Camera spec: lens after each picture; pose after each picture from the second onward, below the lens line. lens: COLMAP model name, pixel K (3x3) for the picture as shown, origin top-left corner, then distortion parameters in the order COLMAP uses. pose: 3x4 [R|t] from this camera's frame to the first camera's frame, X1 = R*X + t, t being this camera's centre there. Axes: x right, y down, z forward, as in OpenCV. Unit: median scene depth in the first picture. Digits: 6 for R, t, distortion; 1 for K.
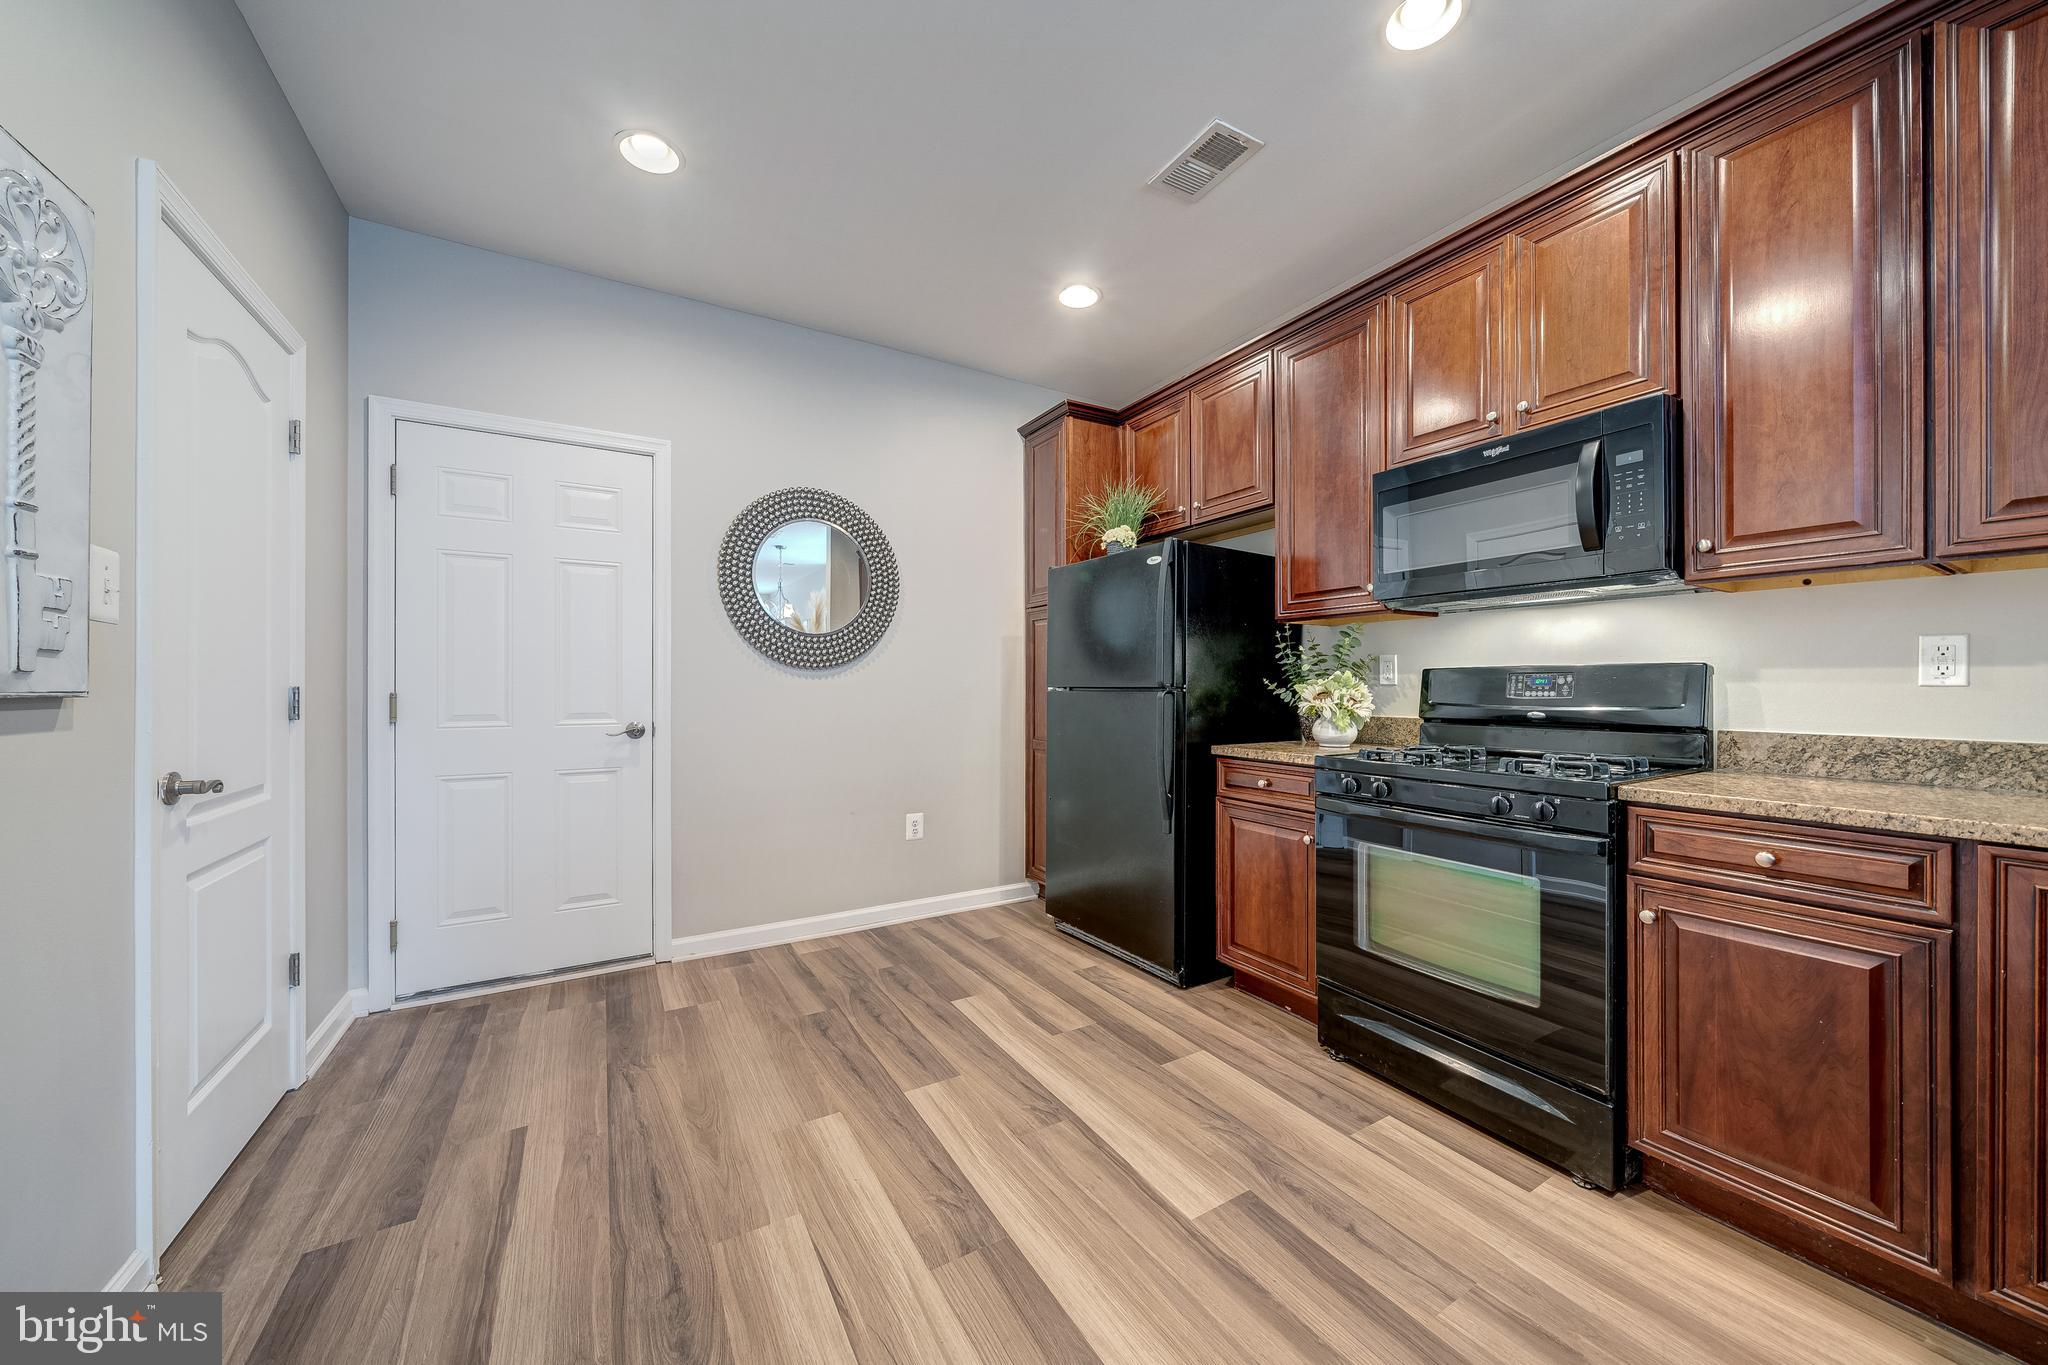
lens RADIAL K [[702.9, 0, 995.6], [0, 702.9, 691.4], [0, 0, 1]] dist [-0.006645, -0.000163]
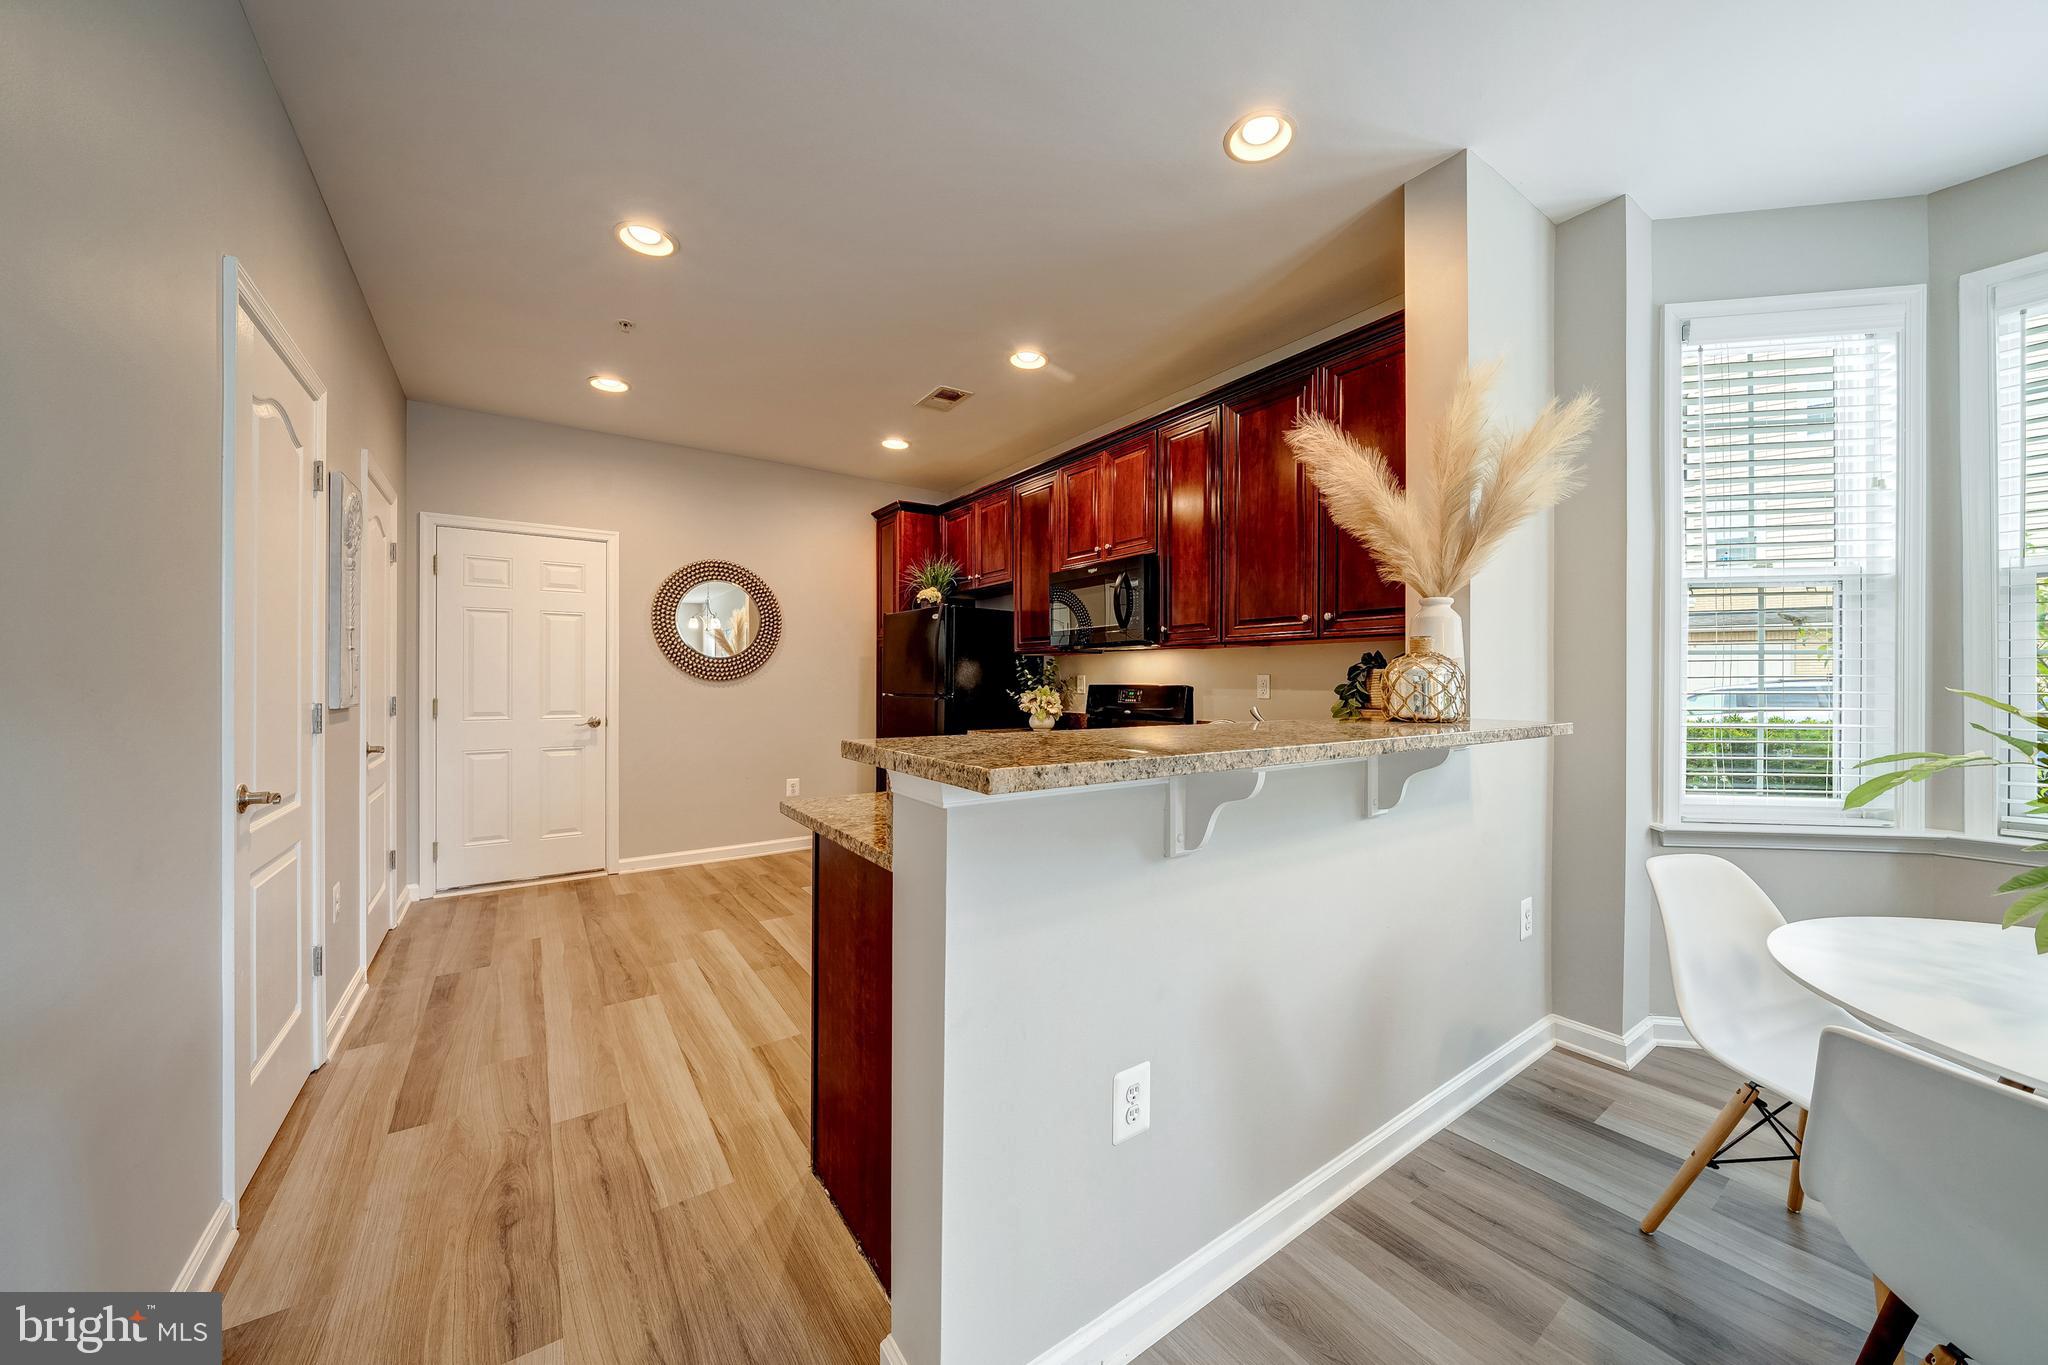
lens RADIAL K [[702.9, 0, 1030.5], [0, 702.9, 687.2], [0, 0, 1]] dist [-0.006645, -0.000163]
pose [[0.993249, 0.003438, 0.115948, 0.309922], [-0.003946, 0.999984, 0.004153, -0.037283], [-0.115932, -0.004583, 0.993247, -0.768501]]
